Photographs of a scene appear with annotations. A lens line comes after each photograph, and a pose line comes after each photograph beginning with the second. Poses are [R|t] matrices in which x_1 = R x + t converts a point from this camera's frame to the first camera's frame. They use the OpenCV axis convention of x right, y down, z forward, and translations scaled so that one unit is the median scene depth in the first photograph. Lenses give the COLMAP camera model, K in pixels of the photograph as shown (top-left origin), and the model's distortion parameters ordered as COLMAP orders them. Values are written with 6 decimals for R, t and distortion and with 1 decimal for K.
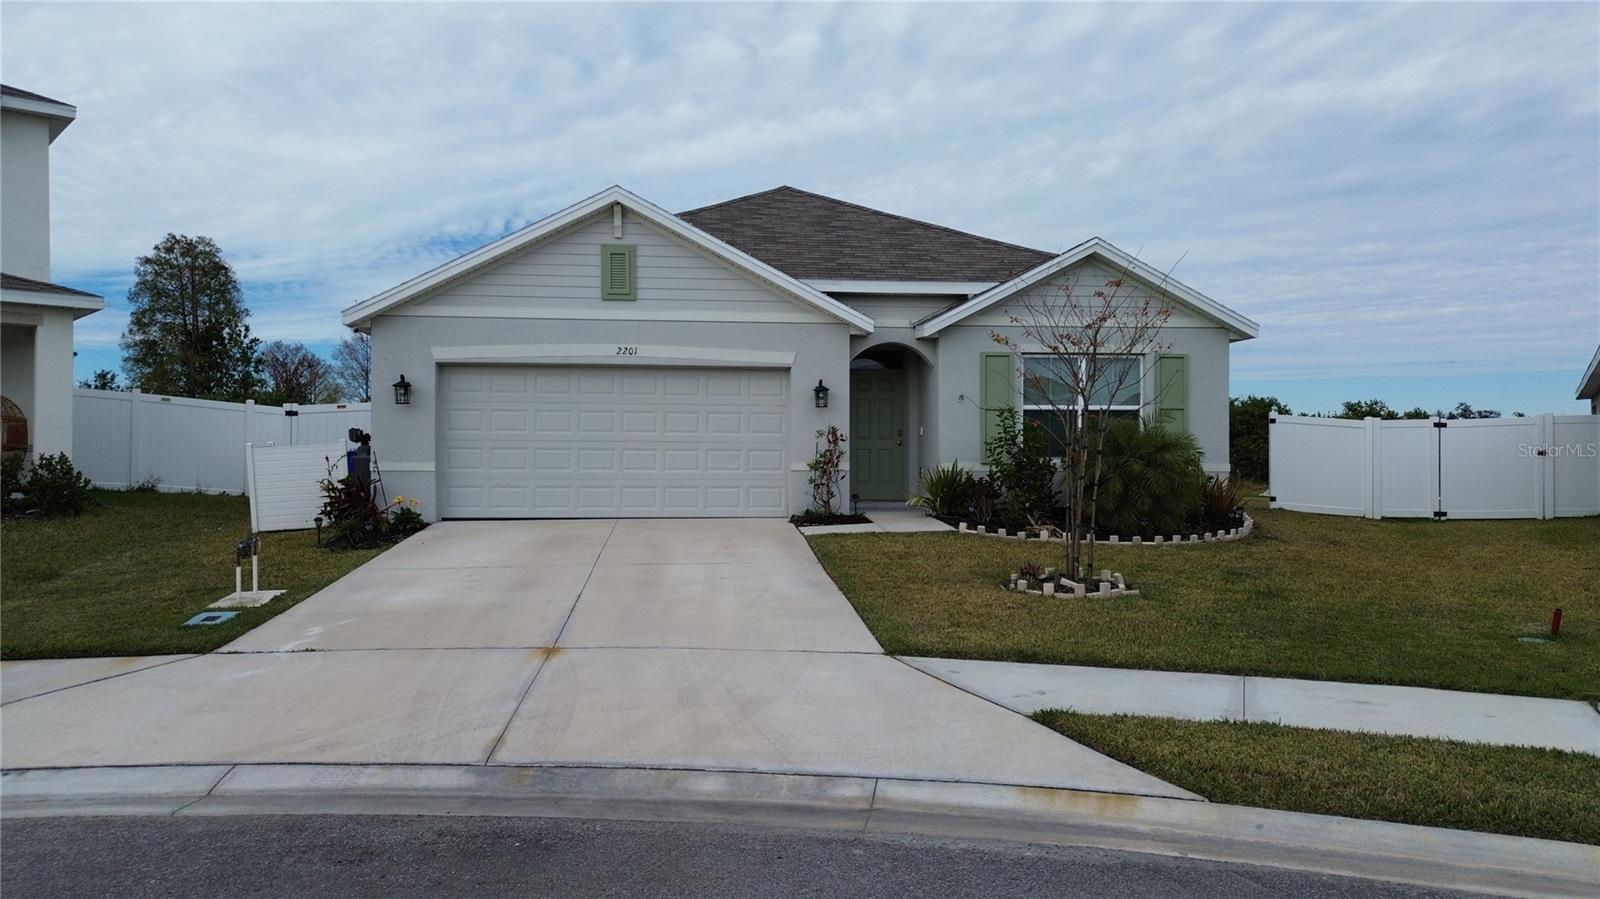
lens RADIAL K [[1128.0, 0, 797.9], [0, 1128.0, 449.8], [0, 0, 1]] dist [0.078967, -0.072554]
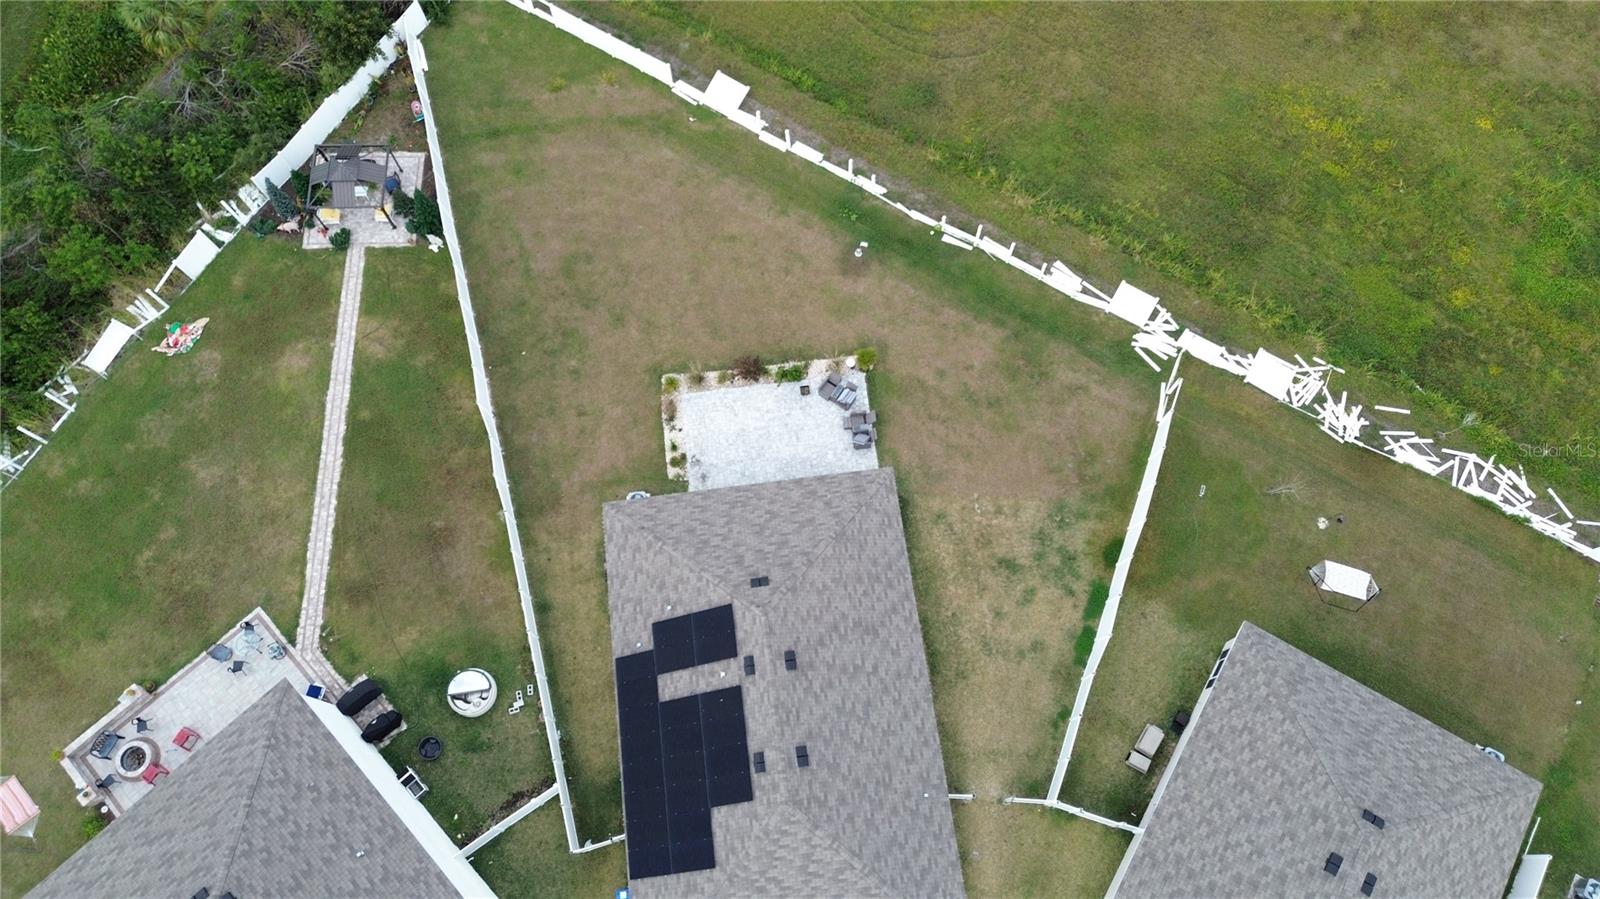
lens RADIAL K [[1117.2, 0, 800.0], [0, 1117.2, 449.5], [0, 0, 1]] dist [0.070077, -0.050657]
pose [[0.999582, -0.028619, 0.004197, 0.030537], [0.005392, 0.326929, 0.945033, -3.020860], [-0.028418, -0.944615, 0.326947, 1.251554]]
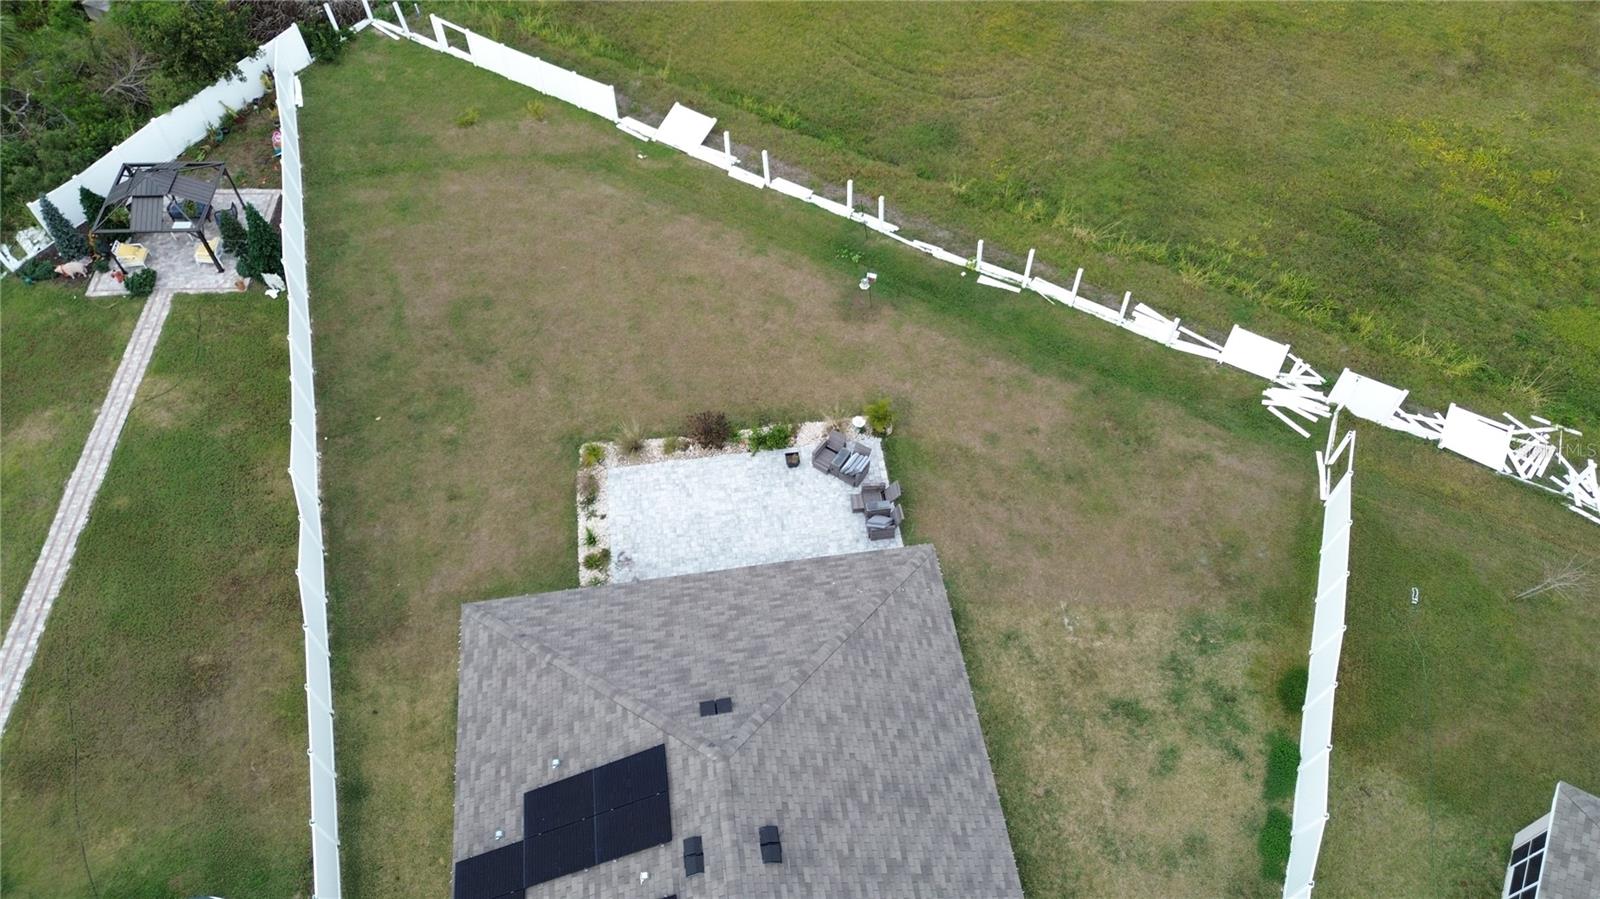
lens RADIAL K [[1112.5, 0, 798.5], [0, 1112.5, 462.1], [0, 0, 1]] dist [0.054705, -0.037248]
pose [[0.999020, -0.038212, 0.022325, 0.026724], [0.003446, 0.570080, 0.821582, -1.759424], [-0.044121, -0.820700, 0.569653, 1.236002]]
